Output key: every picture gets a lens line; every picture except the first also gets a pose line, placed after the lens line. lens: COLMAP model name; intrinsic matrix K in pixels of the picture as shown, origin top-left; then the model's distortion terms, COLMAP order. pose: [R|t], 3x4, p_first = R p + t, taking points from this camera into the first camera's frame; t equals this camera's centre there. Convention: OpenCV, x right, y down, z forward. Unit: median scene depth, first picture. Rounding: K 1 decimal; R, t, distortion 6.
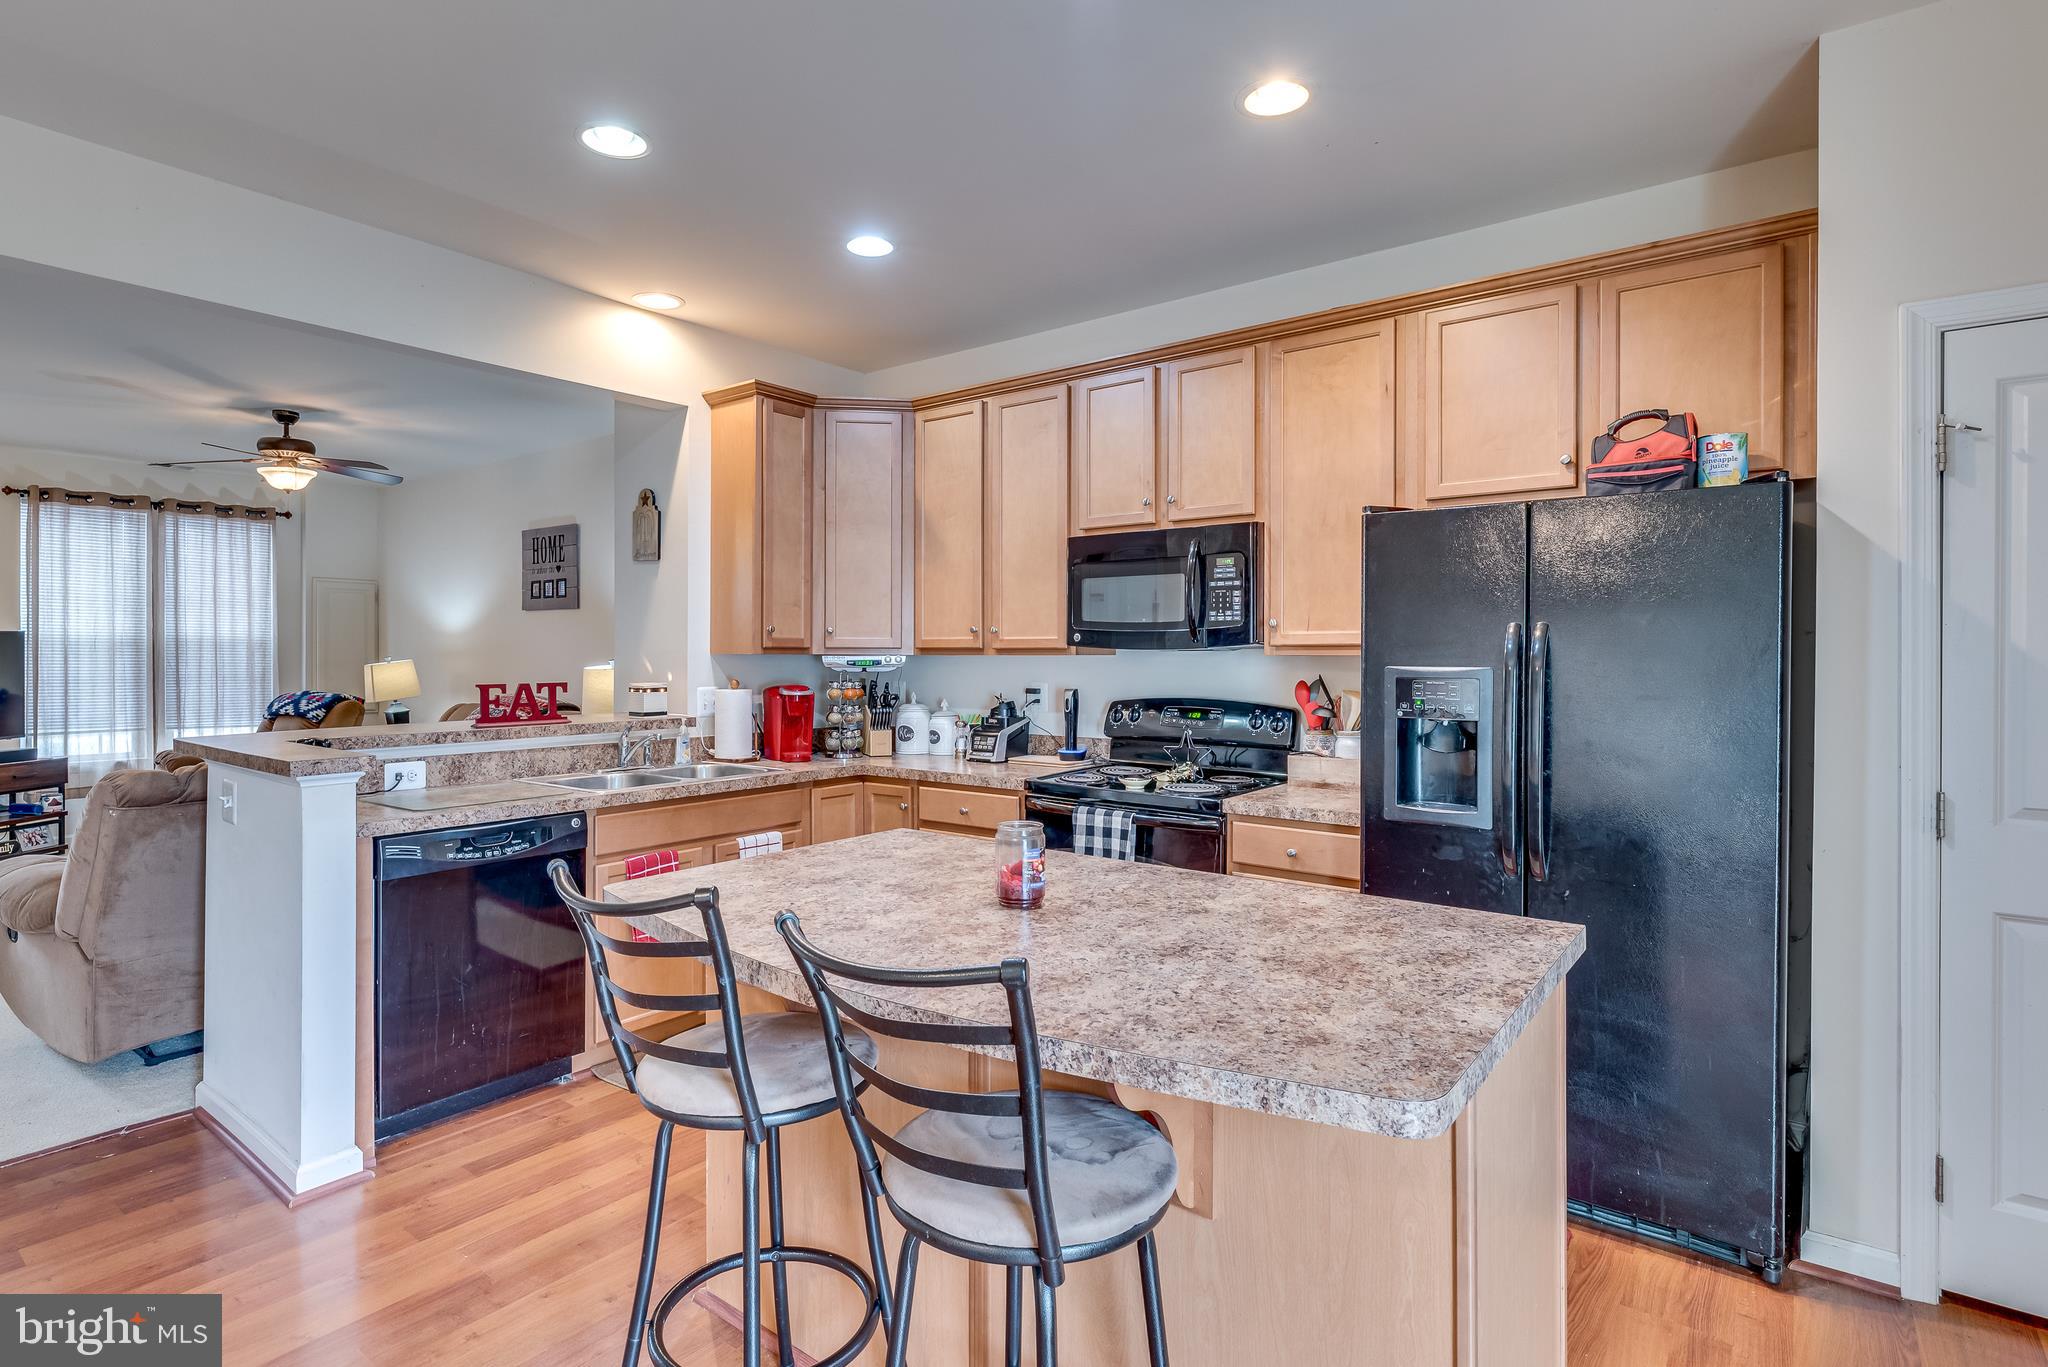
lens RADIAL K [[1015.8, 0, 983.0], [0, 1015.8, 664.3], [0, 0, 1]] dist [-0.001188, 0.000306]
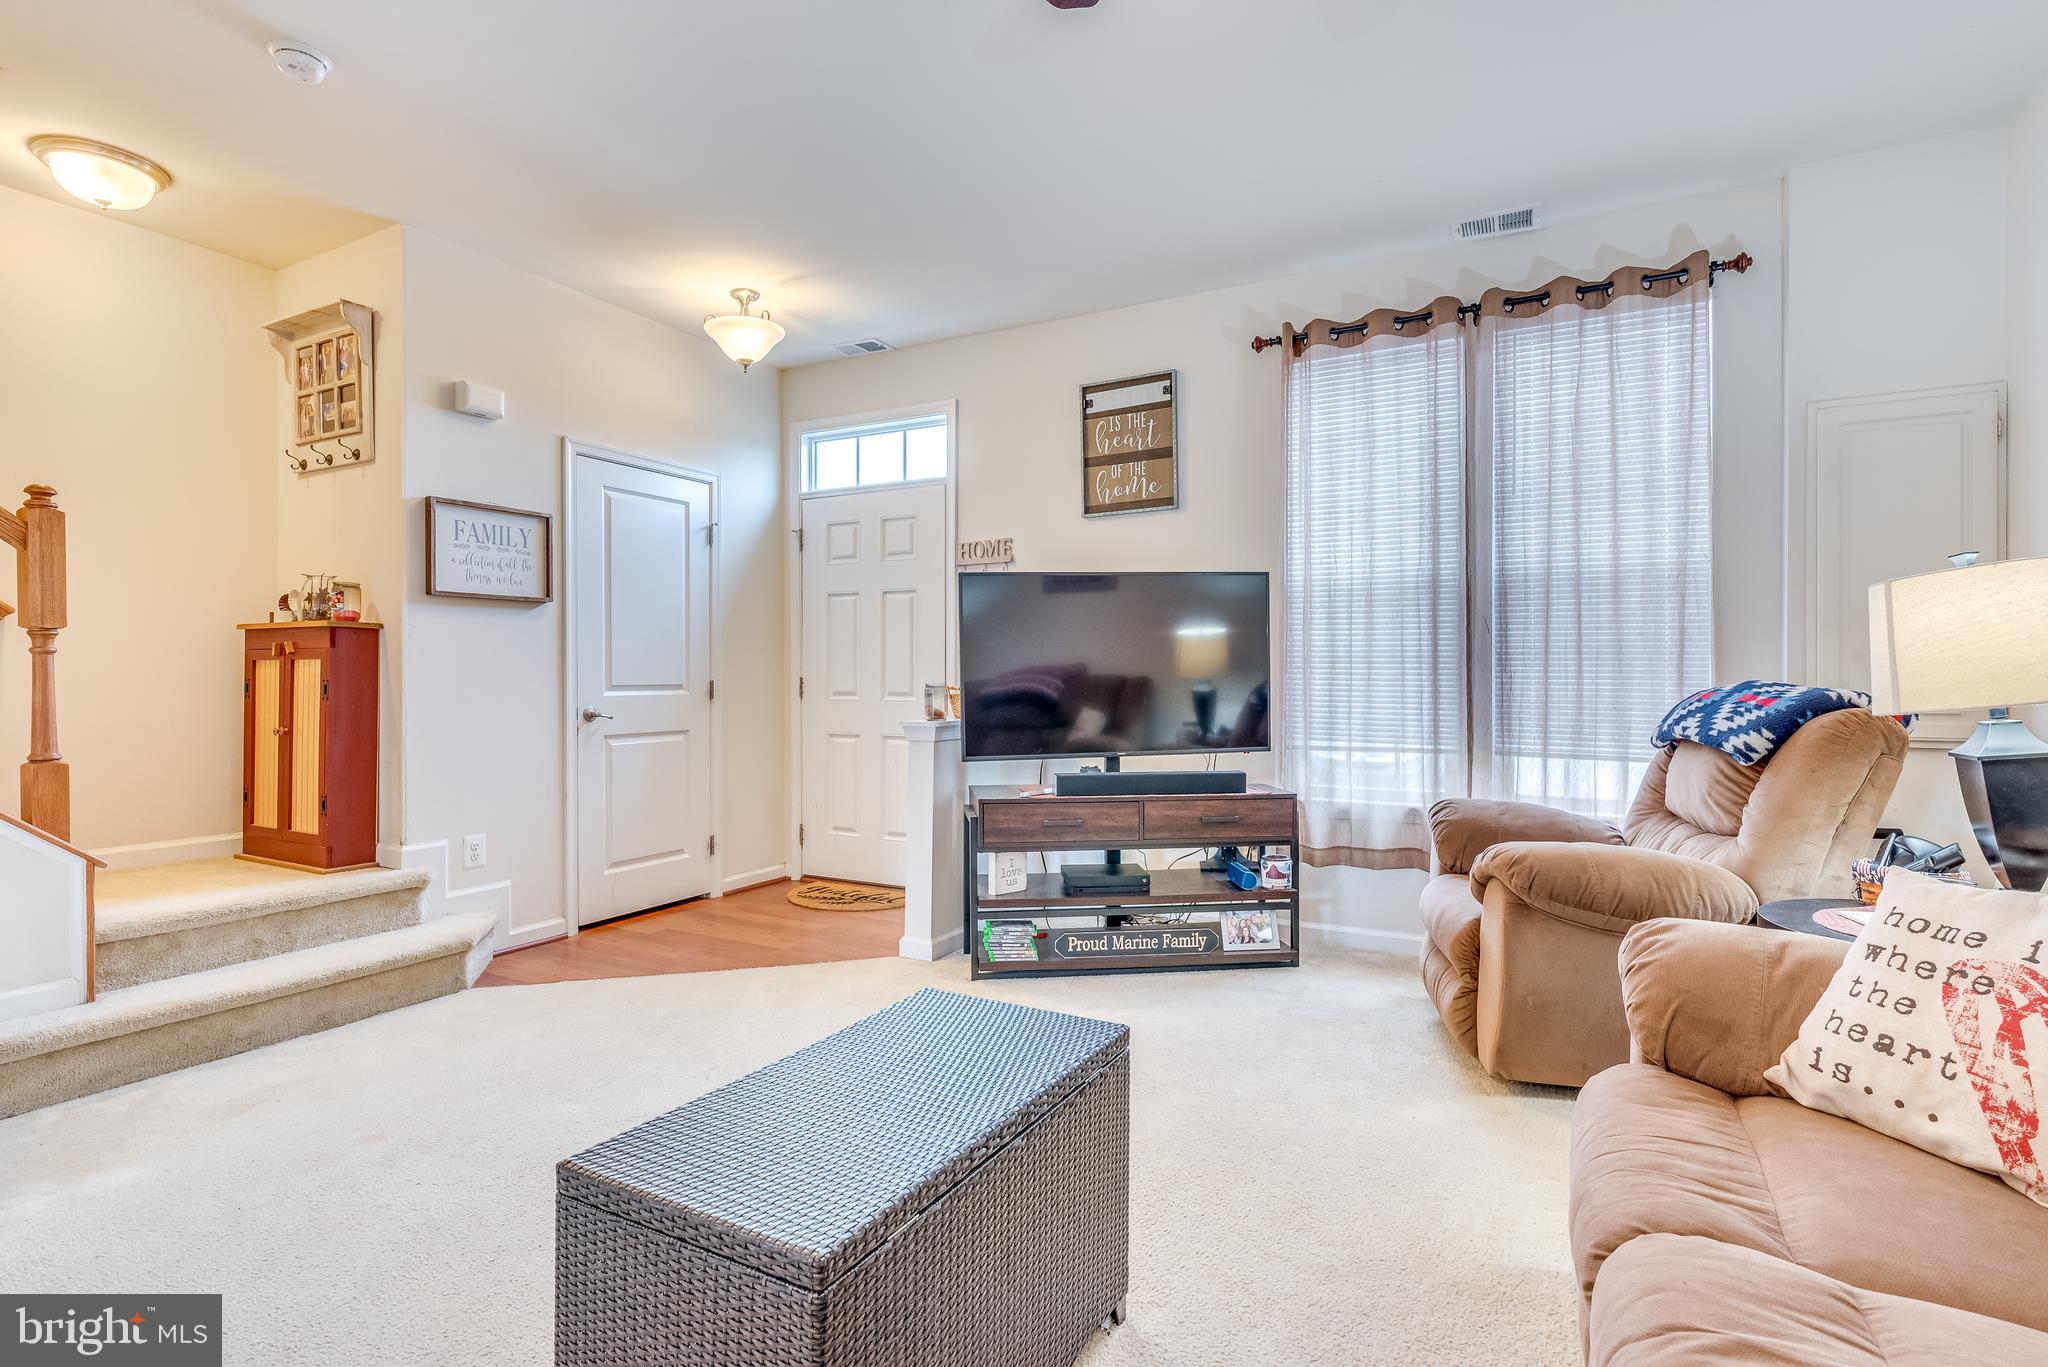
lens RADIAL K [[1005.7, 0, 1019.5], [0, 1005.7, 686.9], [0, 0, 1]] dist [-0.003166, -0.000010]
pose [[0.173625, 0.007463, -0.984784, -0.644085], [-0.006424, 0.999959, 0.006446, 0.051245], [0.984791, 0.005207, 0.173665, 1.245524]]
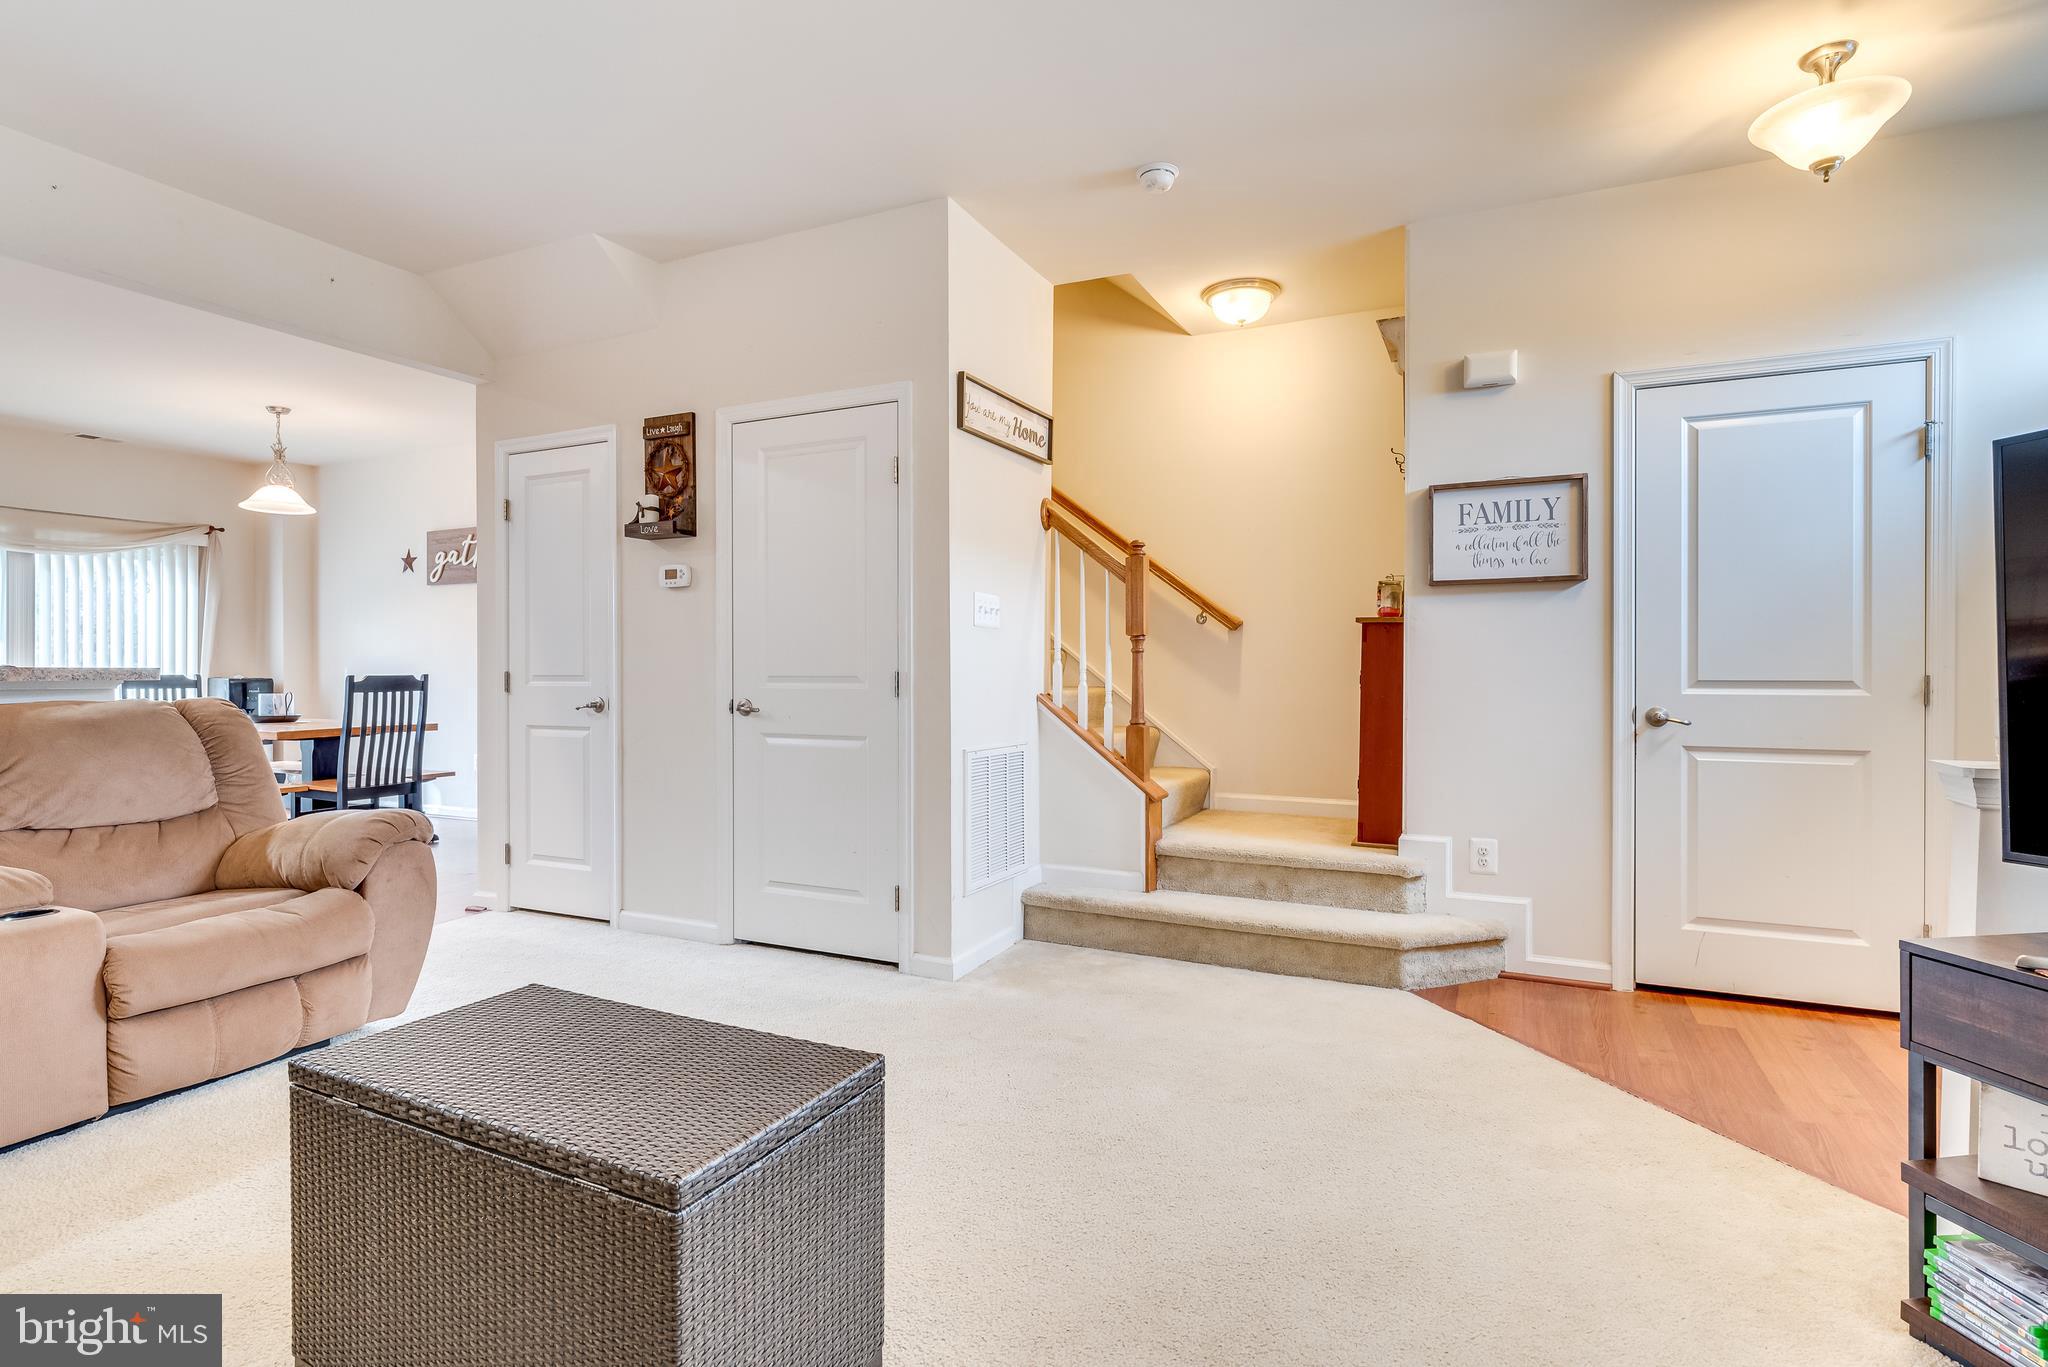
lens RADIAL K [[991.4, 0, 1034.0], [0, 991.4, 675.0], [0, 0, 1]] dist [0.000087, 0.000356]
pose [[-0.973574, -0.000540, -0.228370, -1.079666], [-0.004209, 0.999870, 0.015583, 0.044709], [0.228332, 0.016132, -0.973450, 1.656462]]
